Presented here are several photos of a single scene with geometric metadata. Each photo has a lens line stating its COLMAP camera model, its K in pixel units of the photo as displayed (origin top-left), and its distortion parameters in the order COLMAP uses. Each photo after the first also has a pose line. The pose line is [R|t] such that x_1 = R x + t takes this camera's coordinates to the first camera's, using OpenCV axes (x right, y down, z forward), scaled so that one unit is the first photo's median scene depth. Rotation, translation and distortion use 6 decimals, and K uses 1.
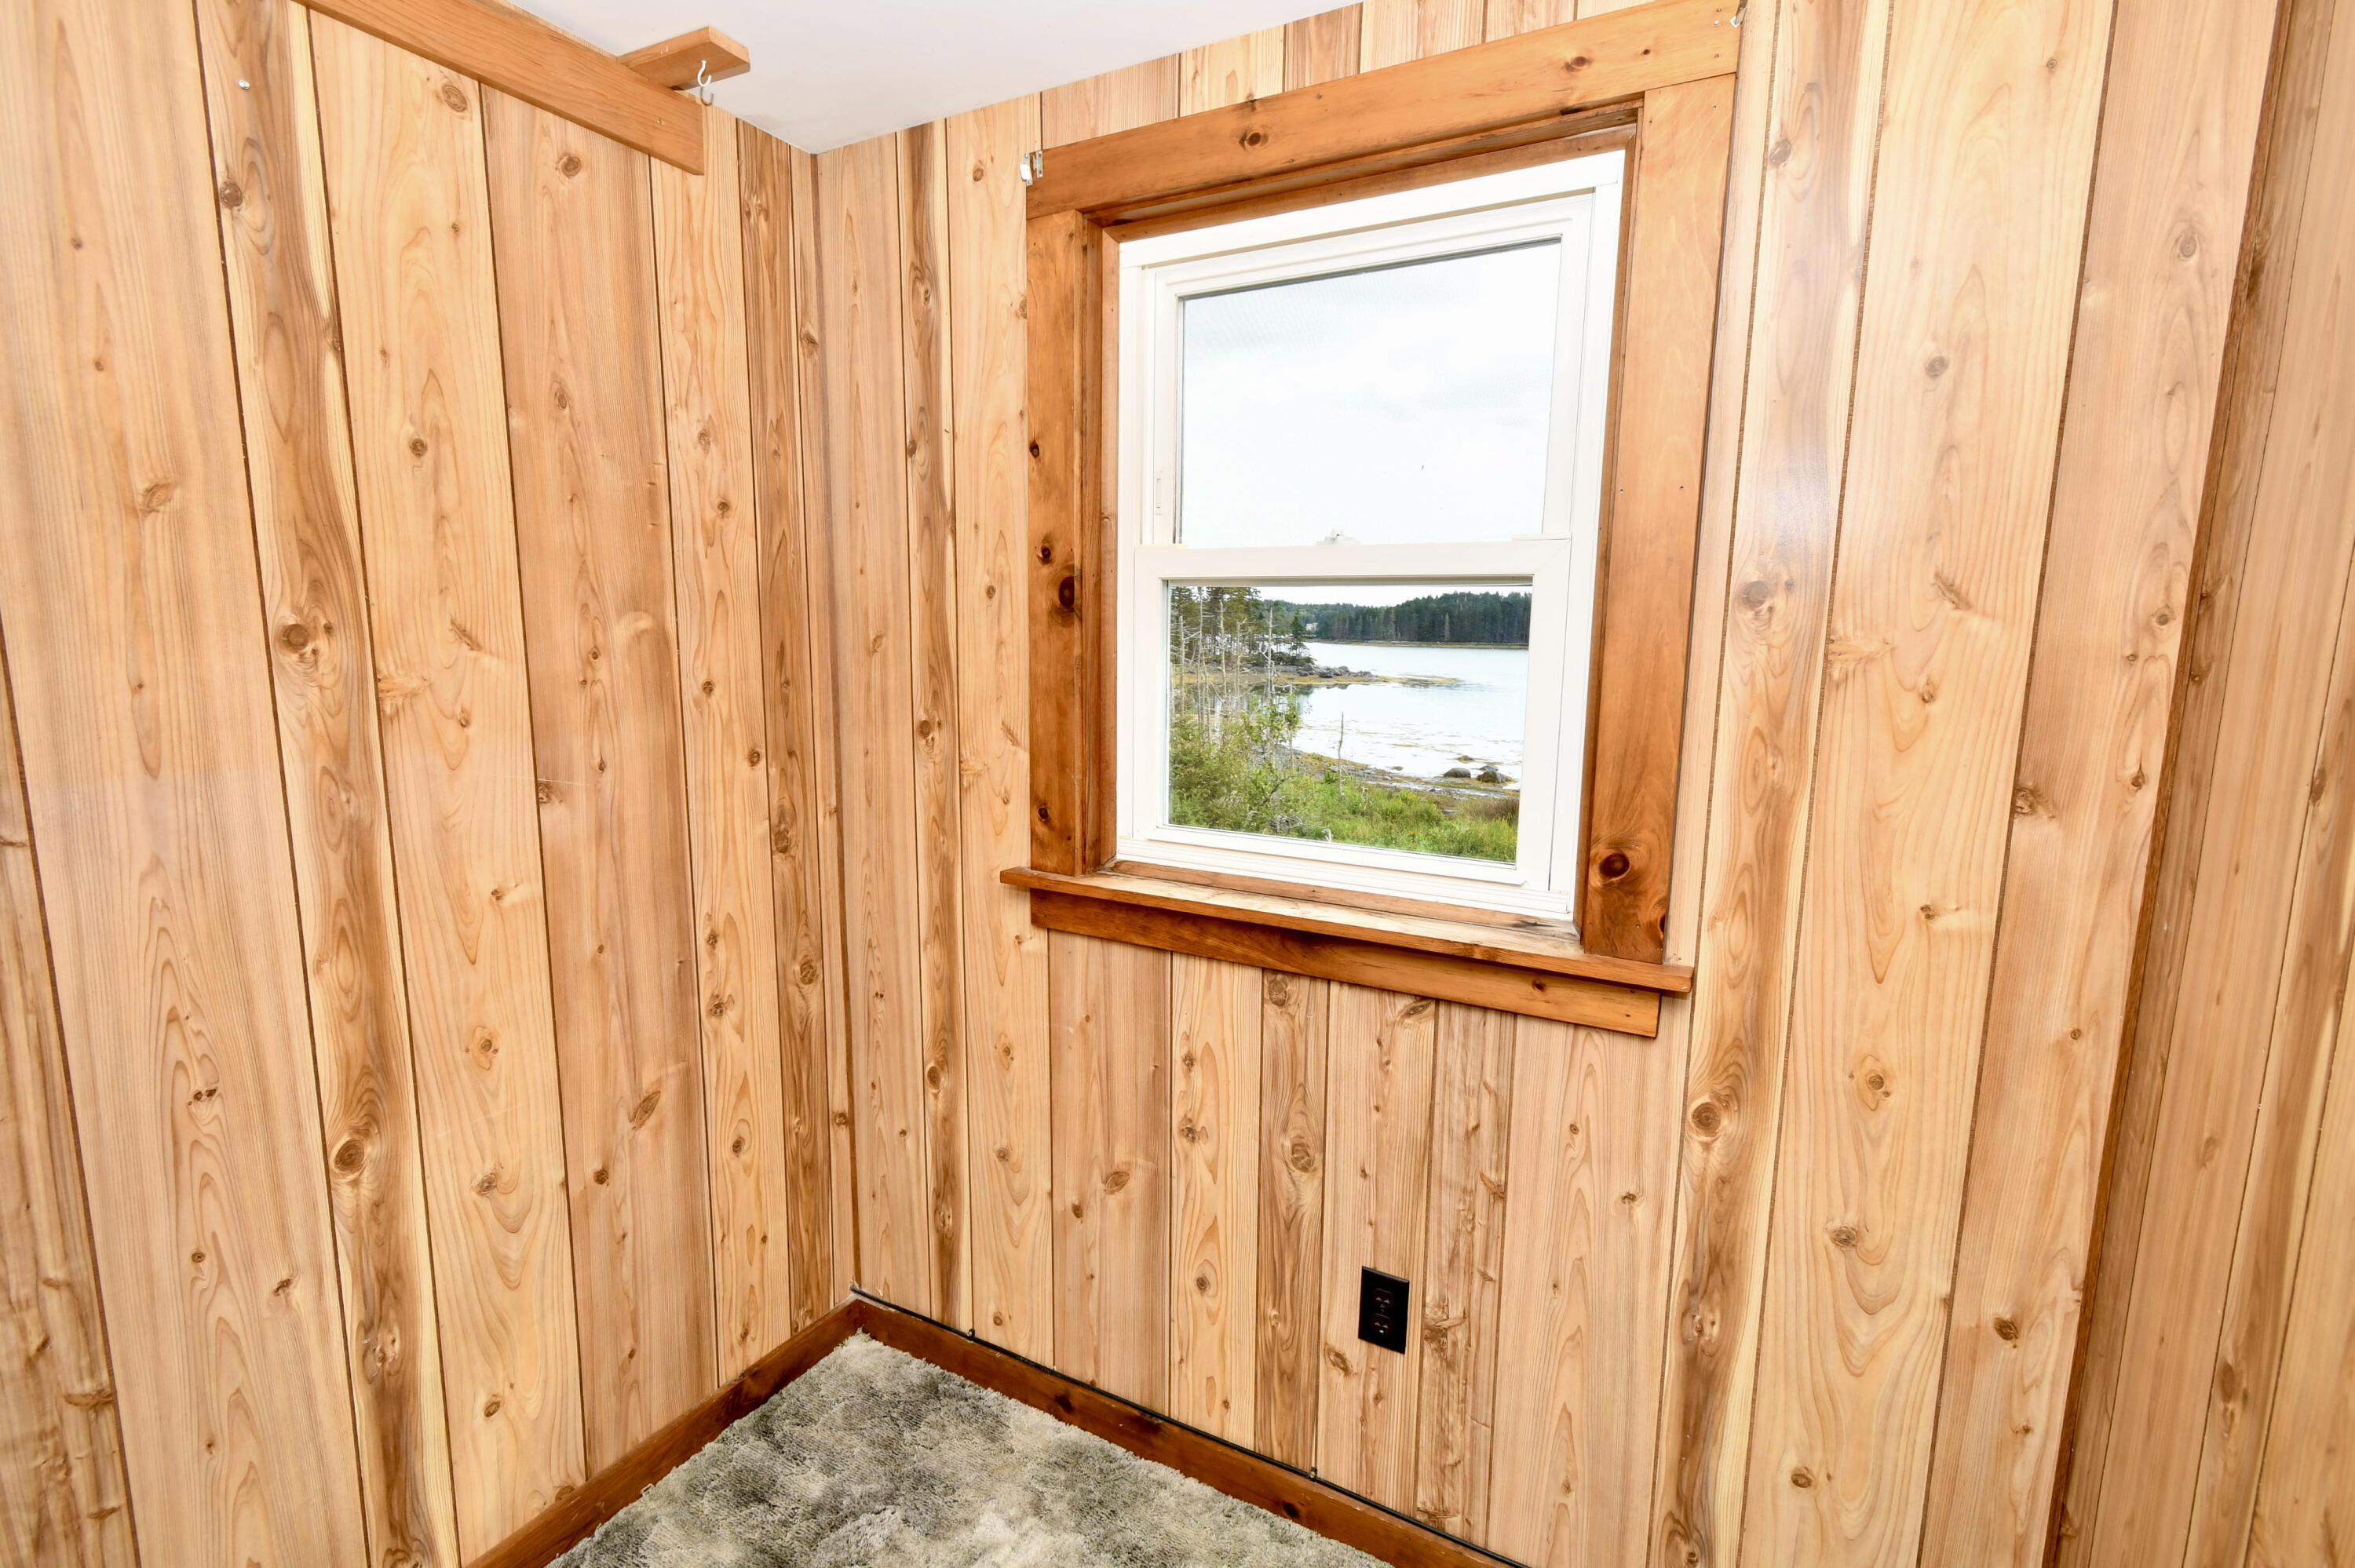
lens RADIAL K [[1035.2, 0, 1180.1], [0, 1035.2, 789.8], [0, 0, 1]] dist [0.009878, -0.004148]
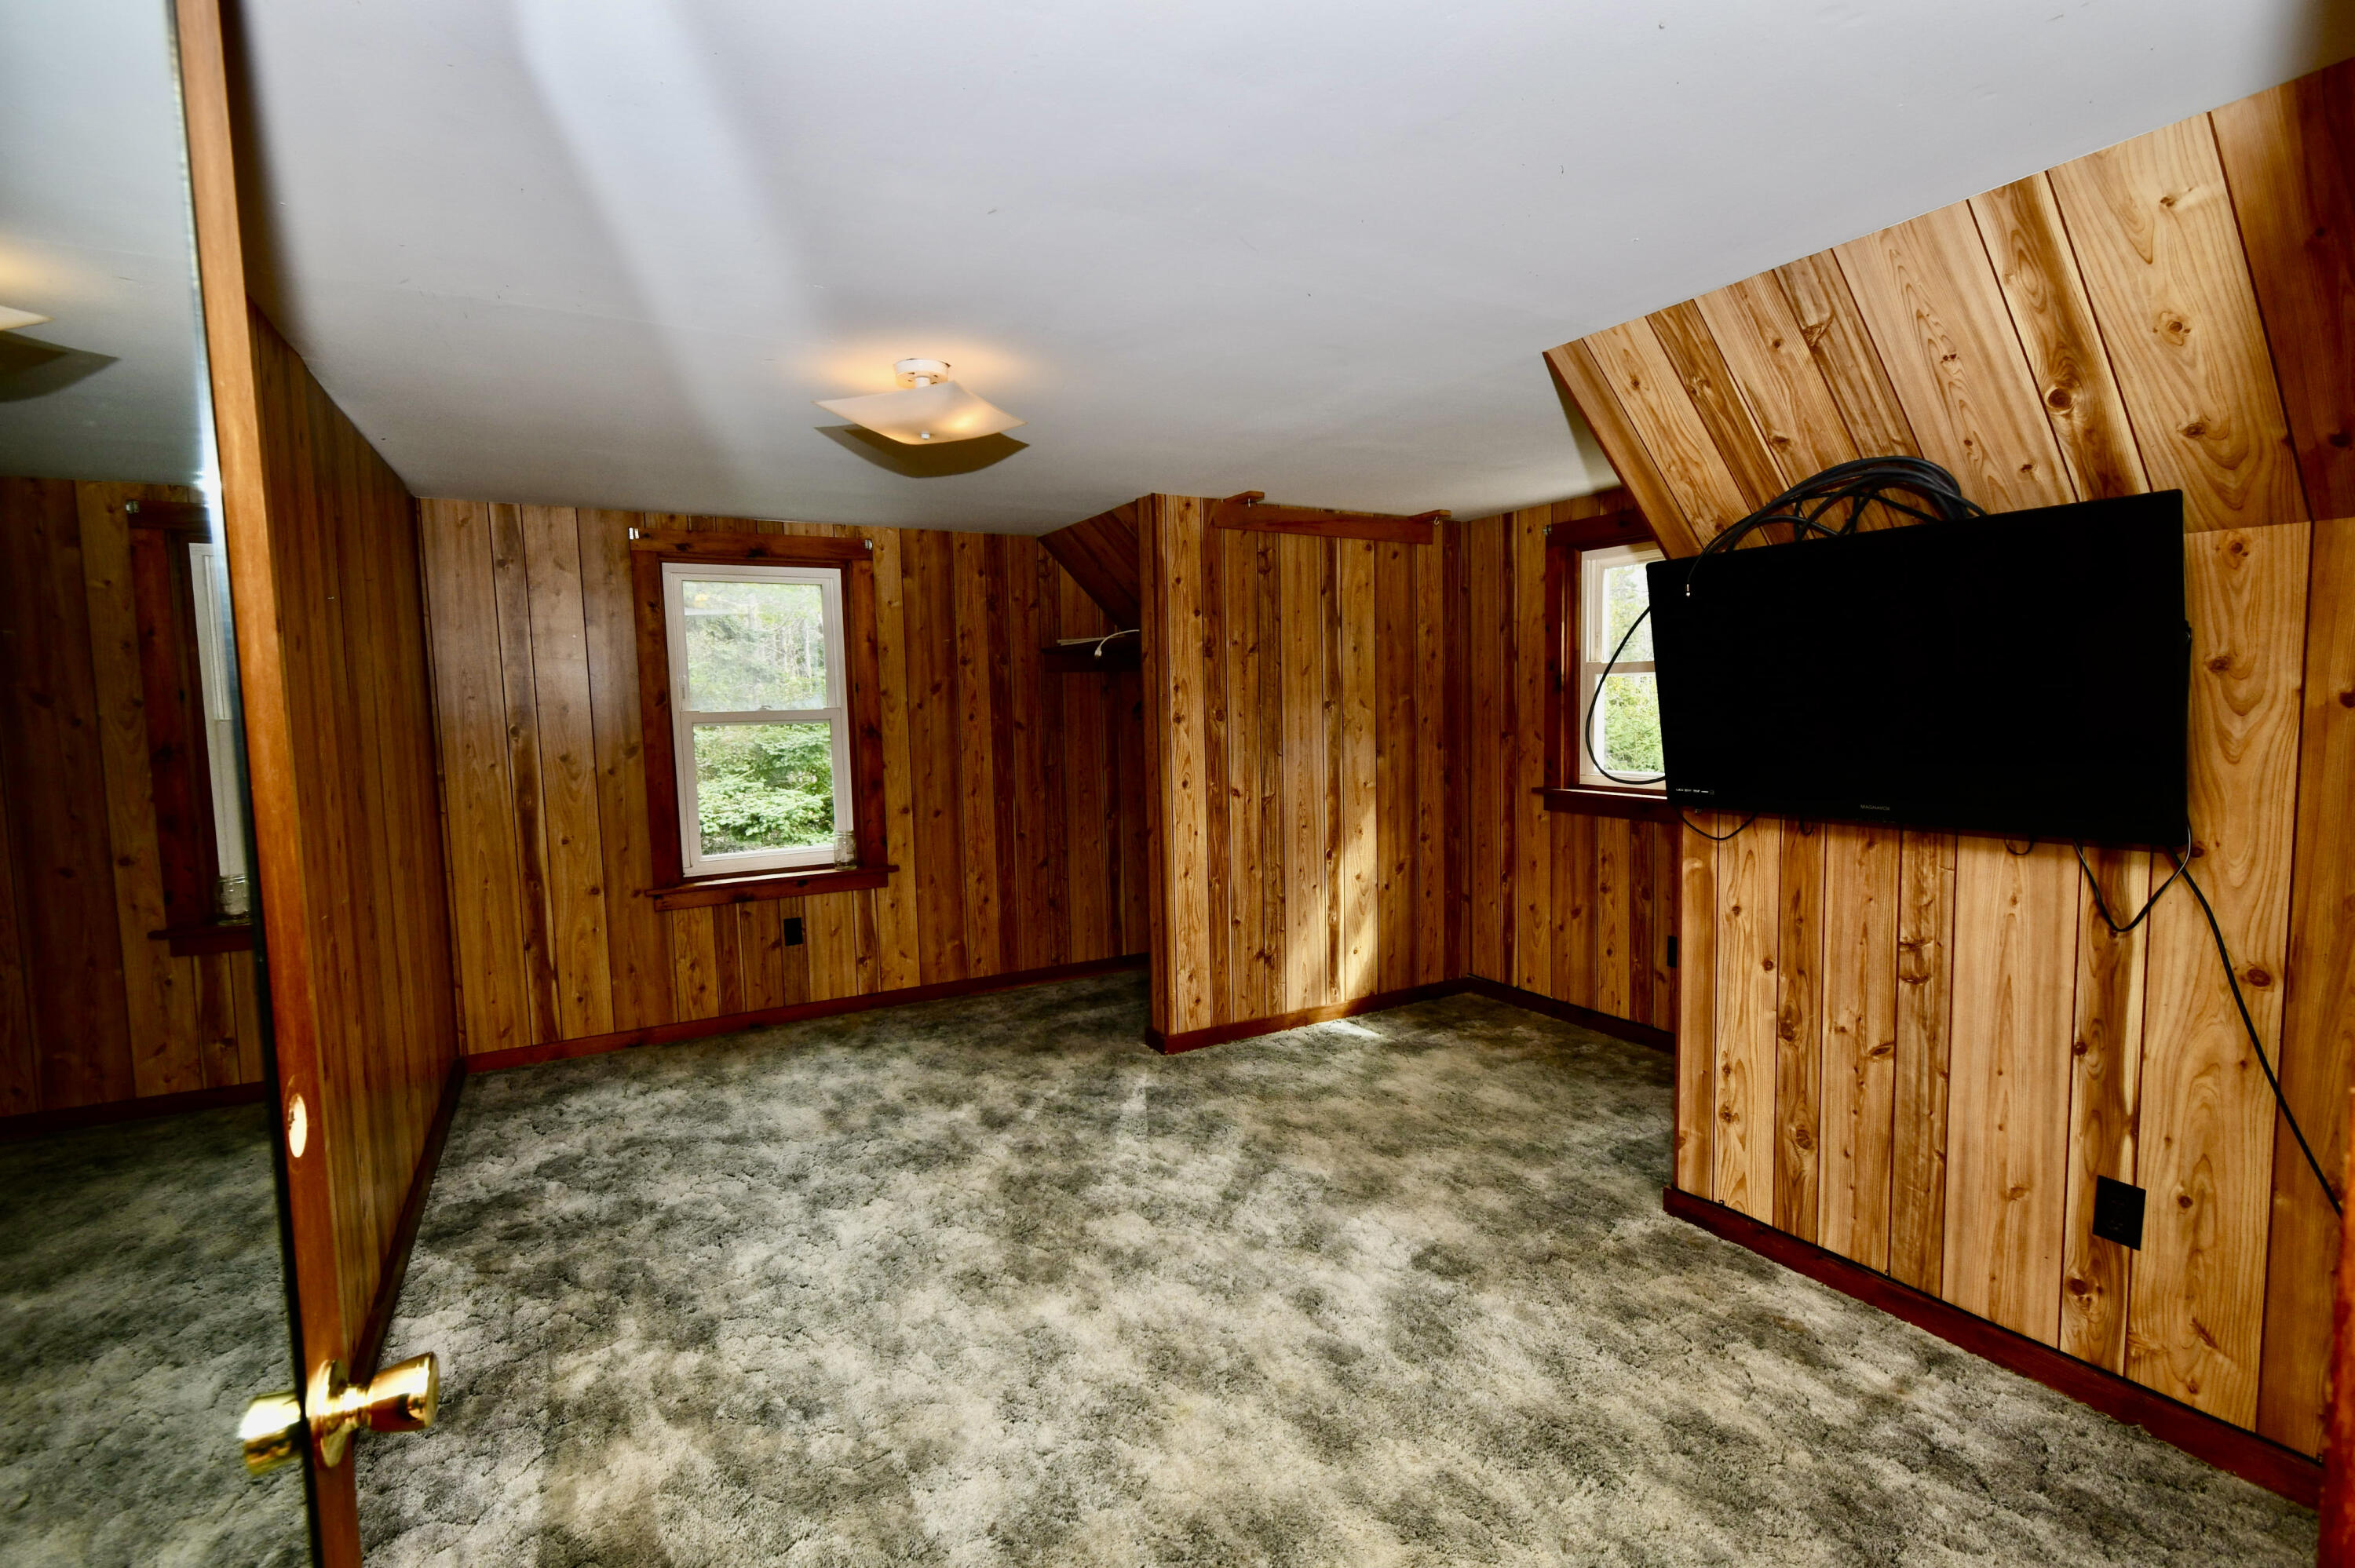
lens RADIAL K [[1047.8, 0, 1179.3], [0, 1047.8, 787.2], [0, 0, 1]] dist [0.012399, -0.004803]
pose [[0.843090, 0.011868, -0.537641, 0.524779], [-0.044987, 0.997809, -0.048521, 0.258993], [0.535887, 0.065094, 0.841777, -1.785112]]
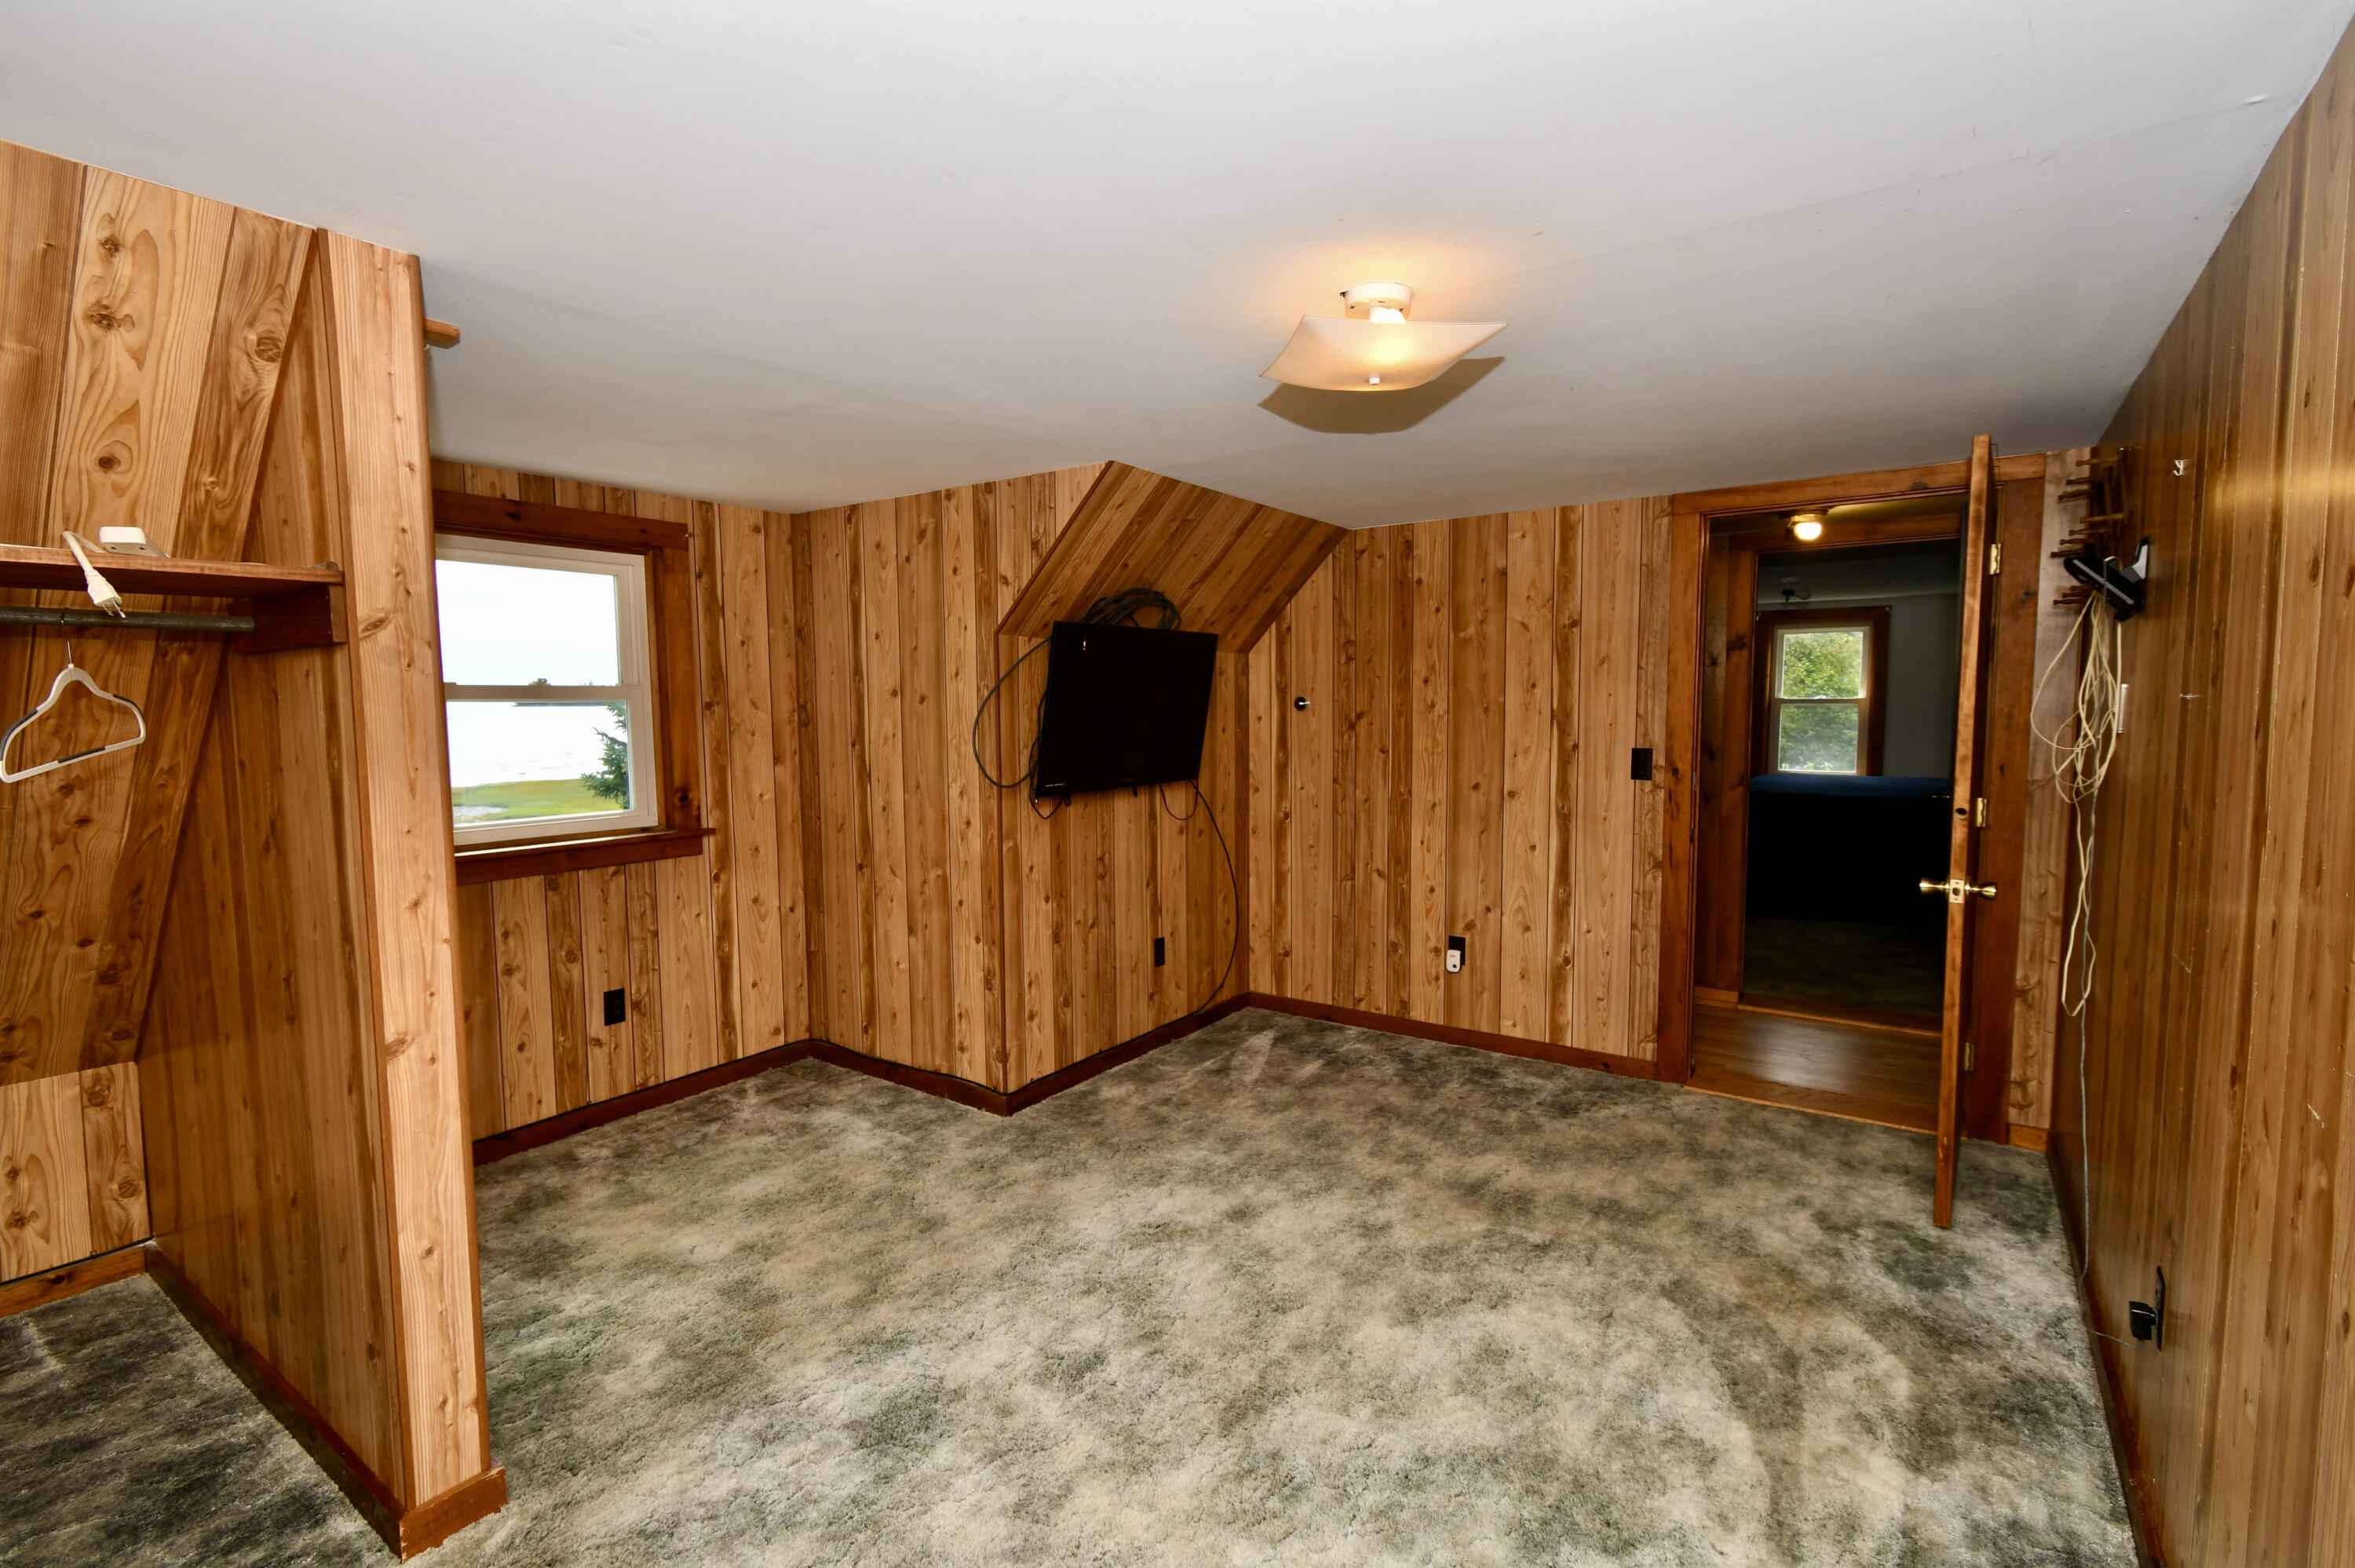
lens RADIAL K [[1090.3, 0, 1182.0], [0, 1090.3, 788.7], [0, 0, 1]] dist [0.012664, -0.006566]
pose [[0.124729, -0.095499, 0.987584, -1.923275], [0.157700, 0.984612, 0.075295, 0.030686], [-0.979578, 0.146350, 0.137870, -0.628676]]
